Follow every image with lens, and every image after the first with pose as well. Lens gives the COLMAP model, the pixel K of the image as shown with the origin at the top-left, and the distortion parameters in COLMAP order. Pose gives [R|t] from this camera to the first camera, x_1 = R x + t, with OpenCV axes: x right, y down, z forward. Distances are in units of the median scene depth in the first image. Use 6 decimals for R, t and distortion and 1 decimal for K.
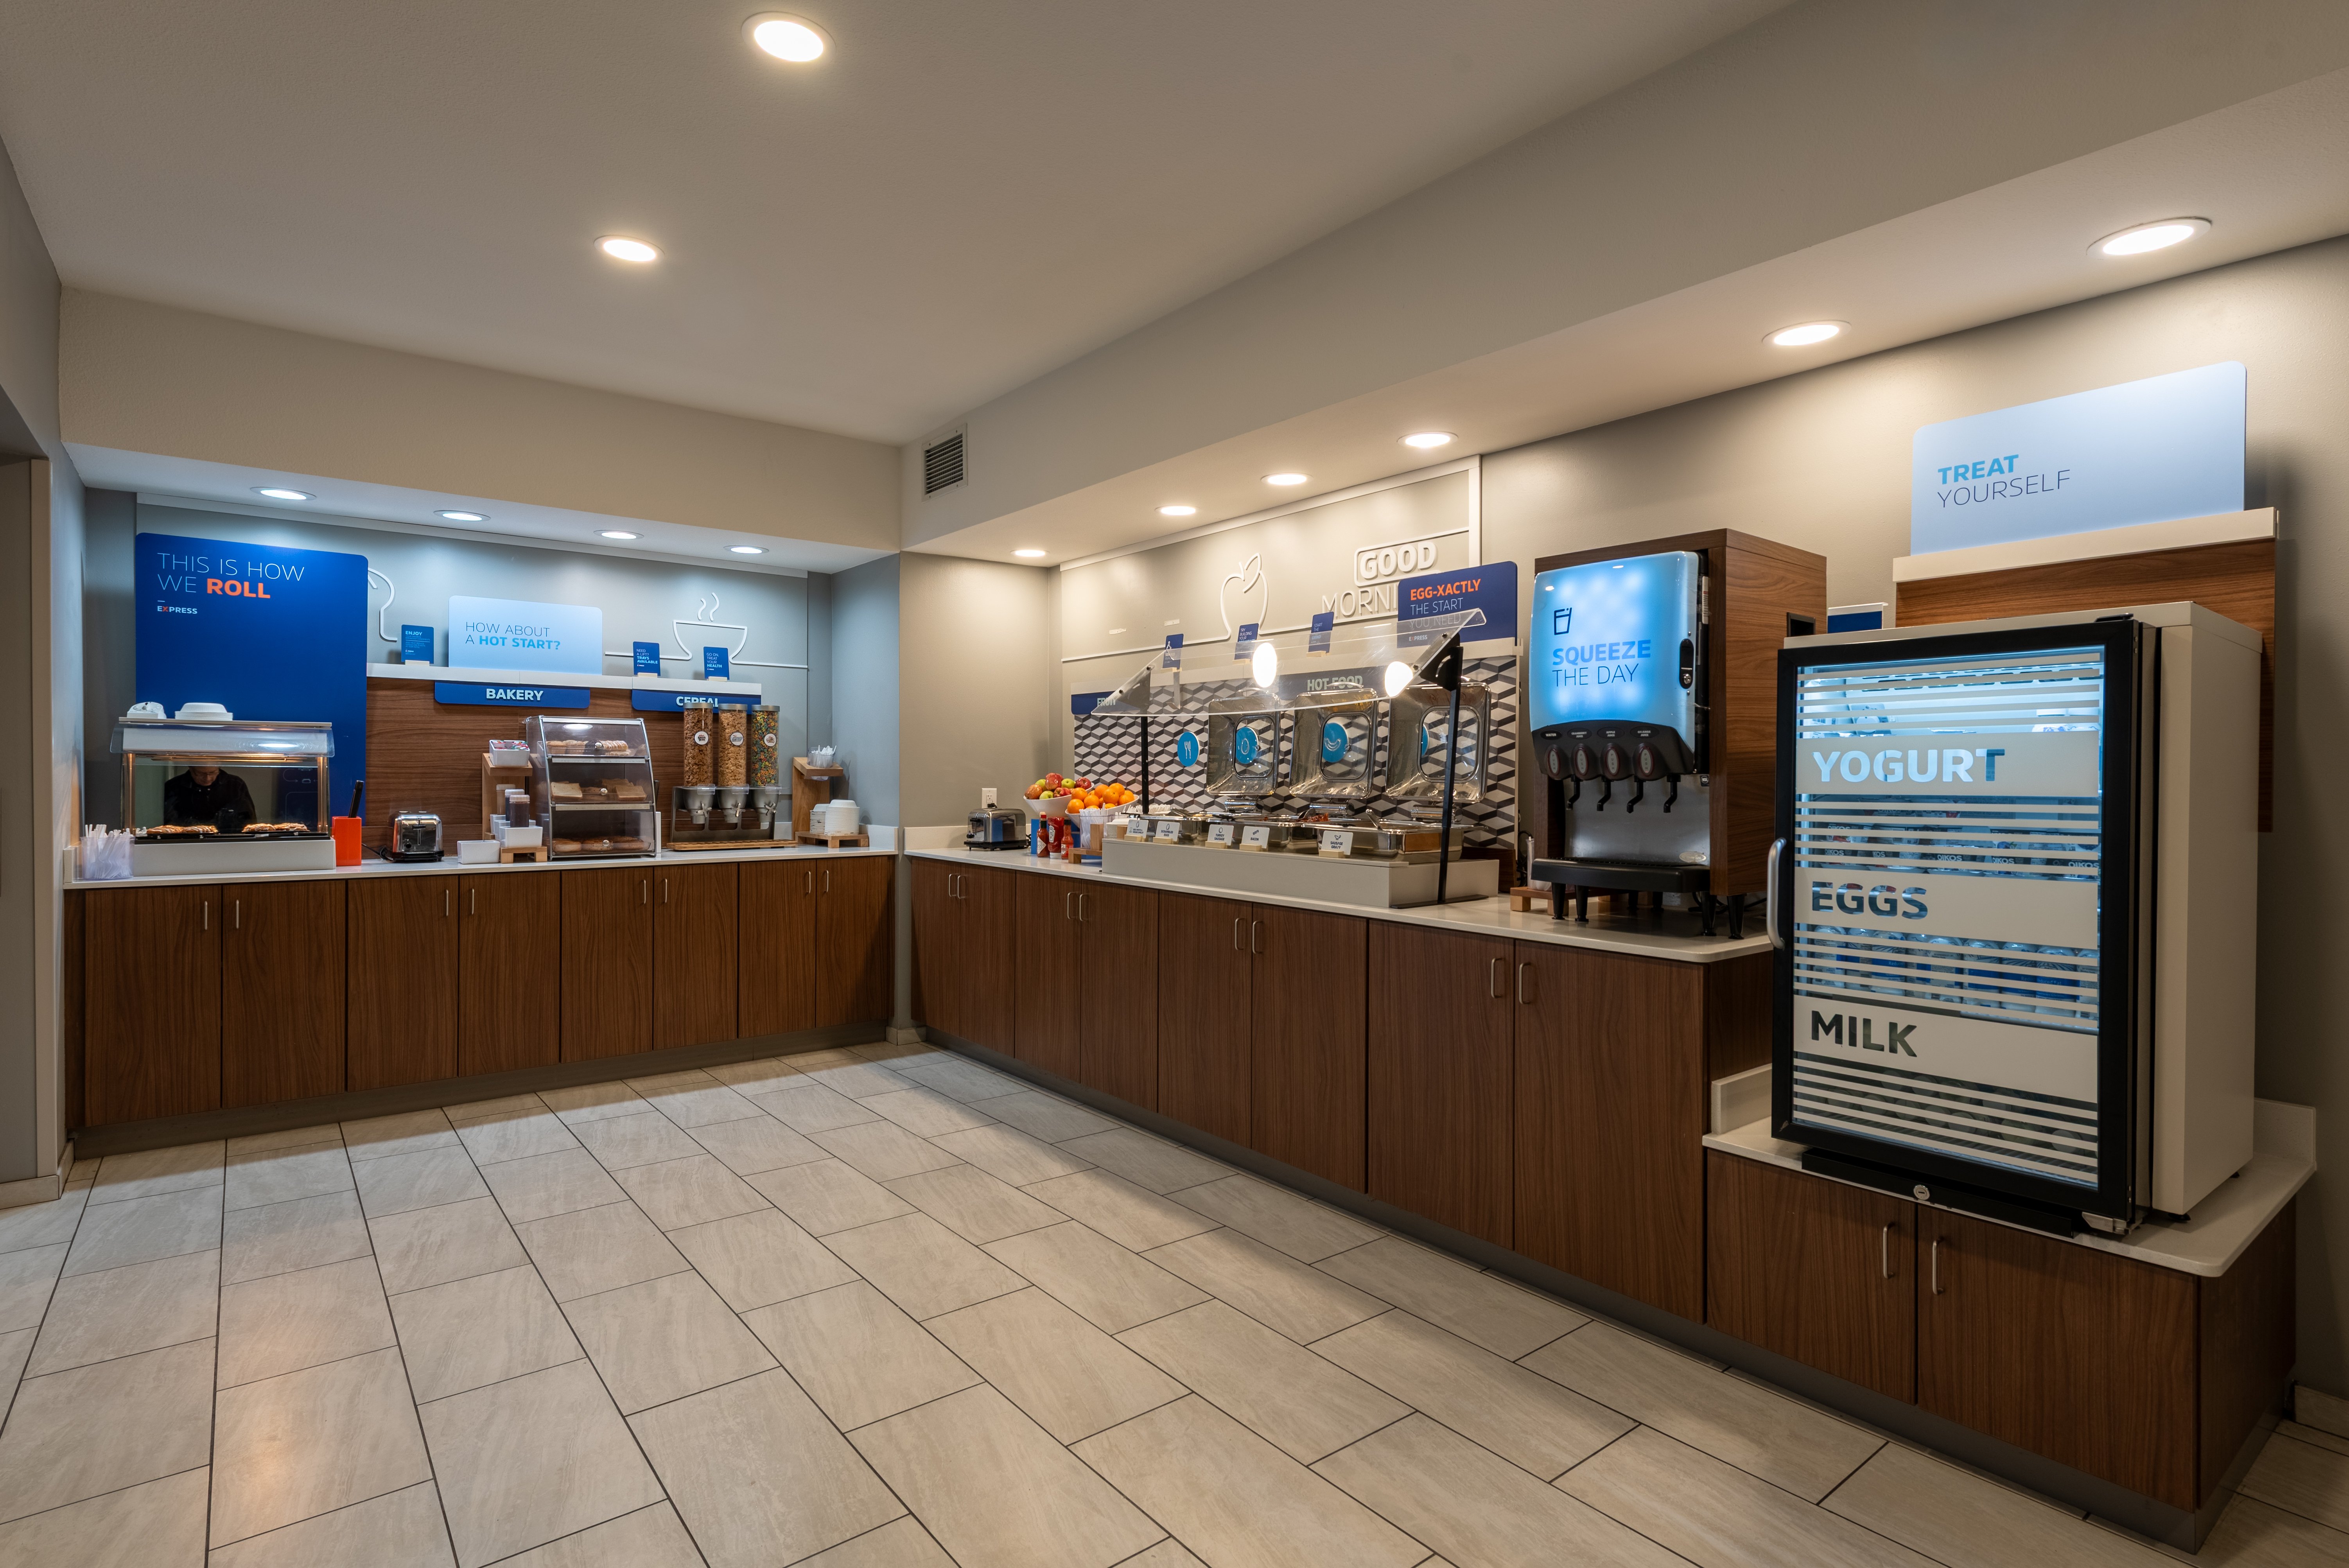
lens RADIAL K [[1176.5, 0, 1176.8], [0, 1176.5, 778.8], [0, 0, 1]] dist [-0.000649, 0.000362]
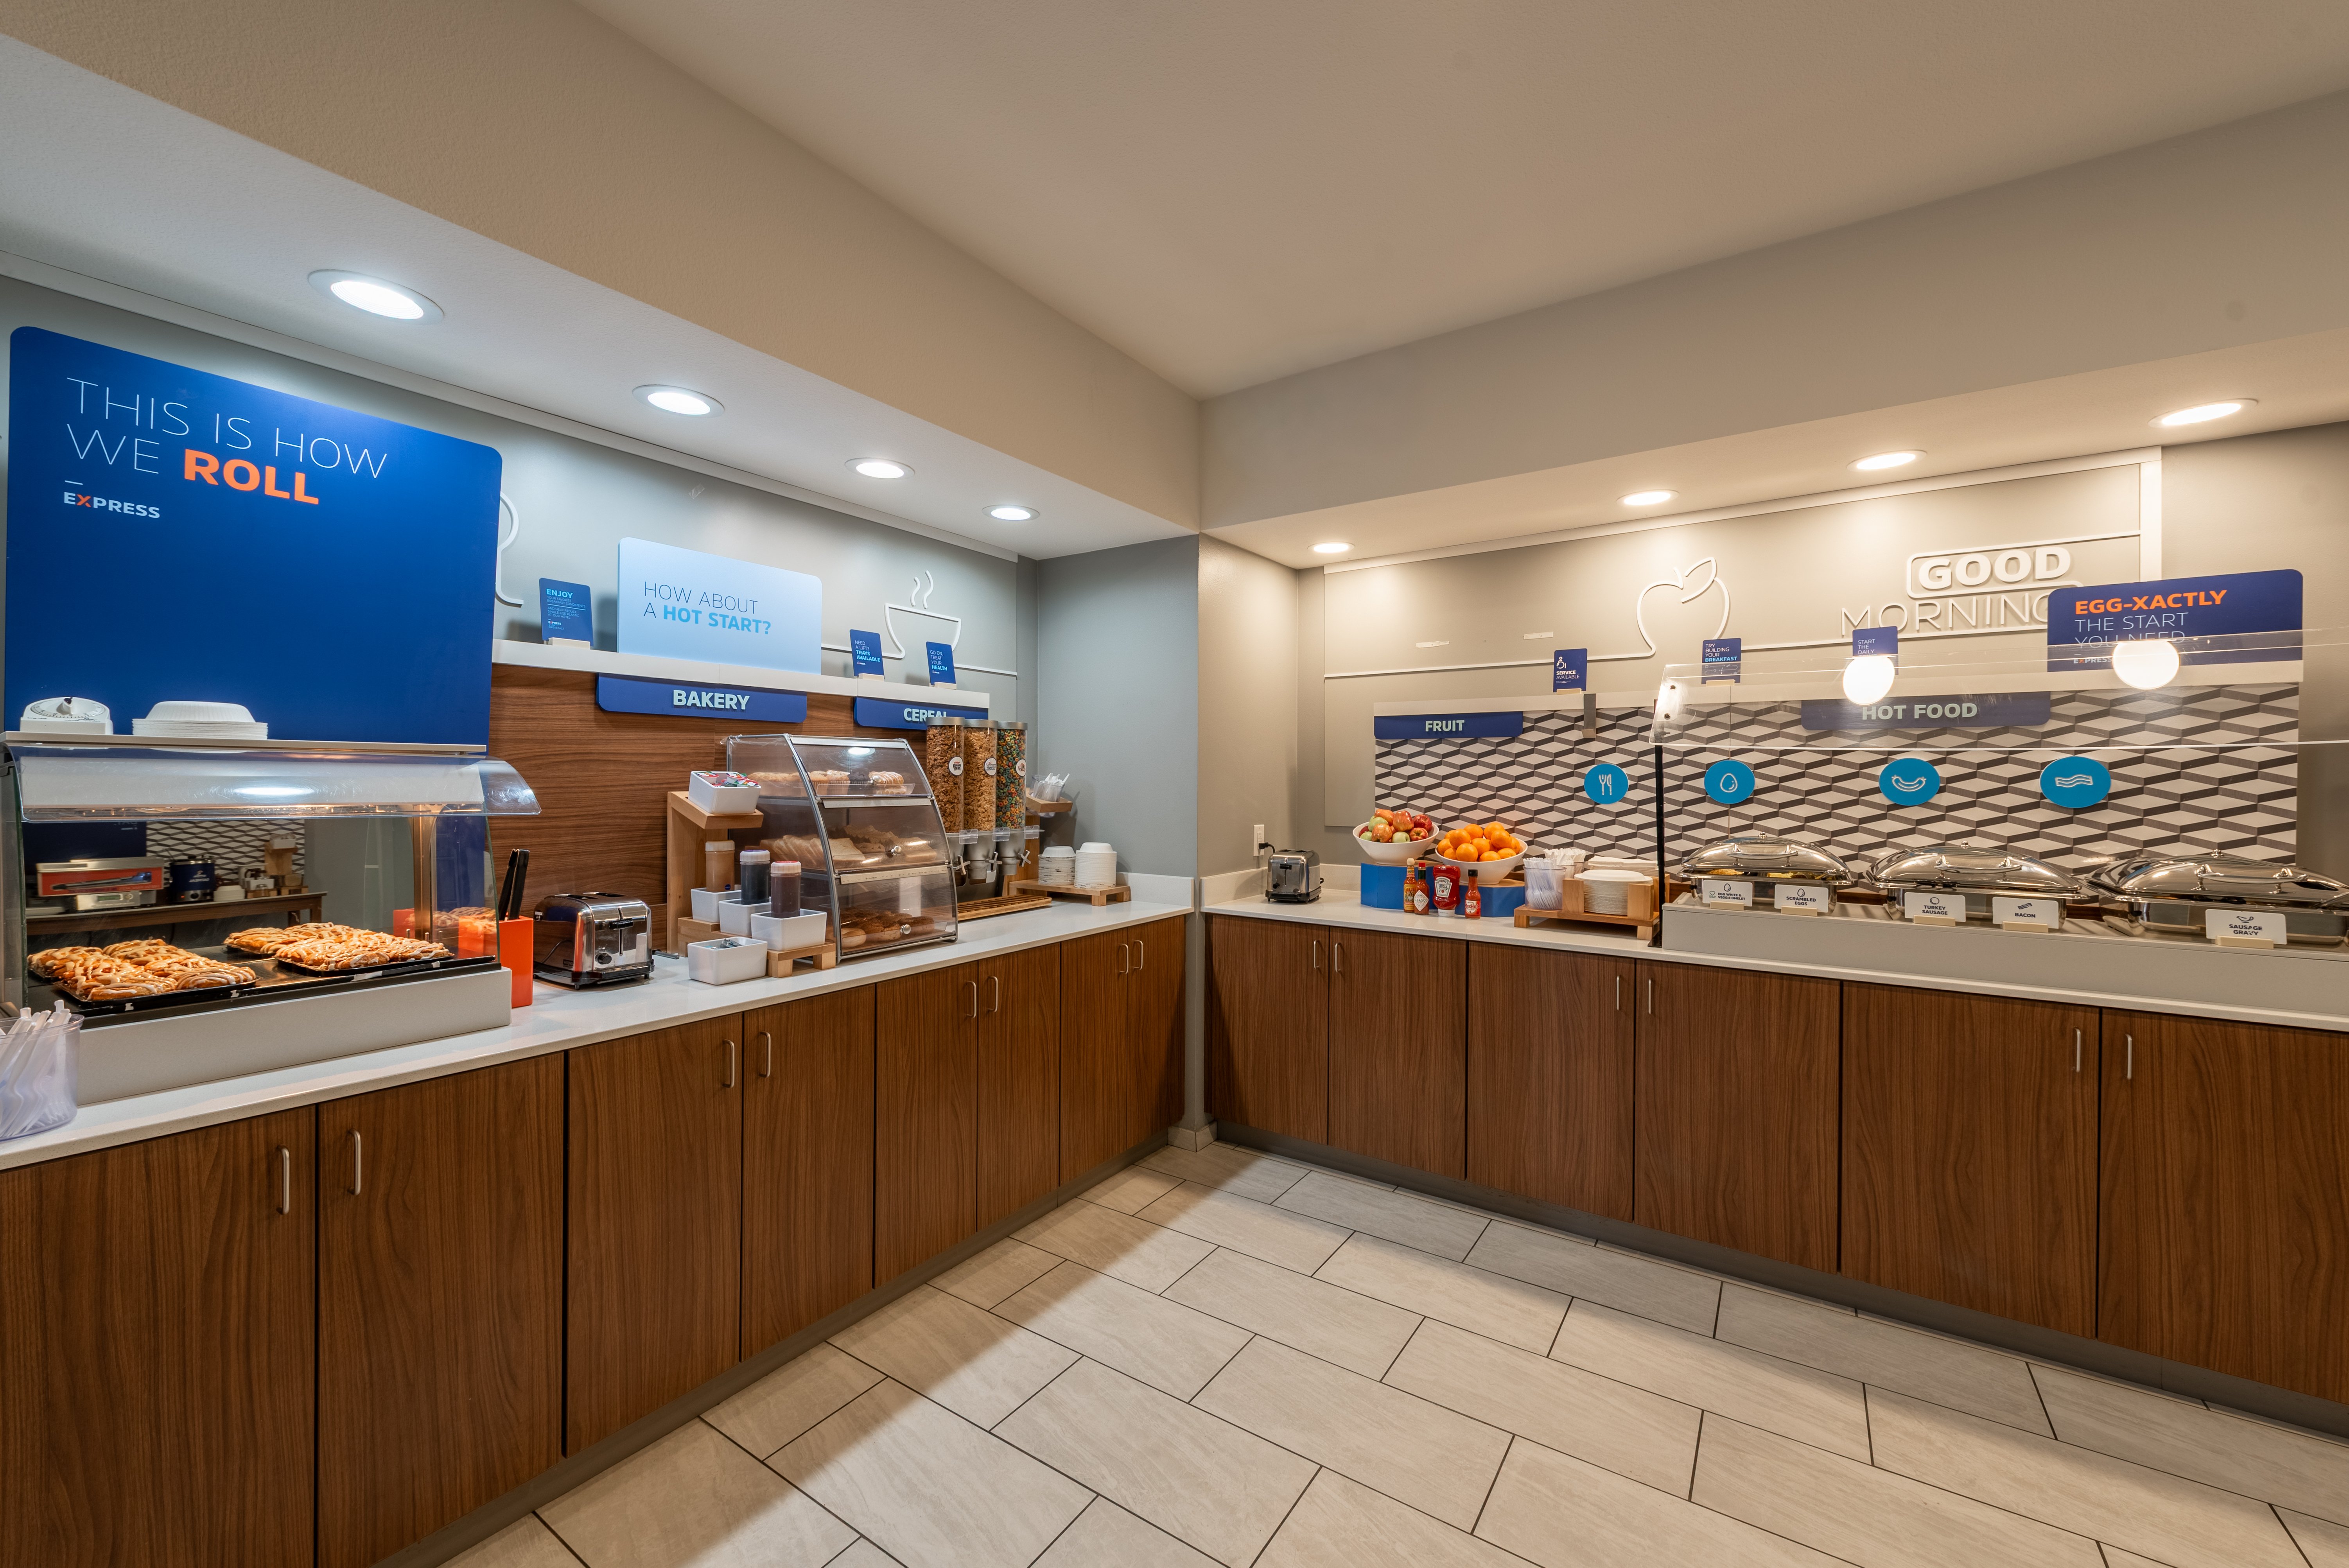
lens RADIAL K [[922.6, 0, 1174.5], [0, 922.6, 784.0], [0, 0, 1]] dist [0.001486, -0.000343]
pose [[0.955064, -0.002016, 0.296392, -0.504578], [0.000956, 0.999993, 0.003720, -0.028992], [-0.296397, -0.003269, 0.955059, 0.471396]]
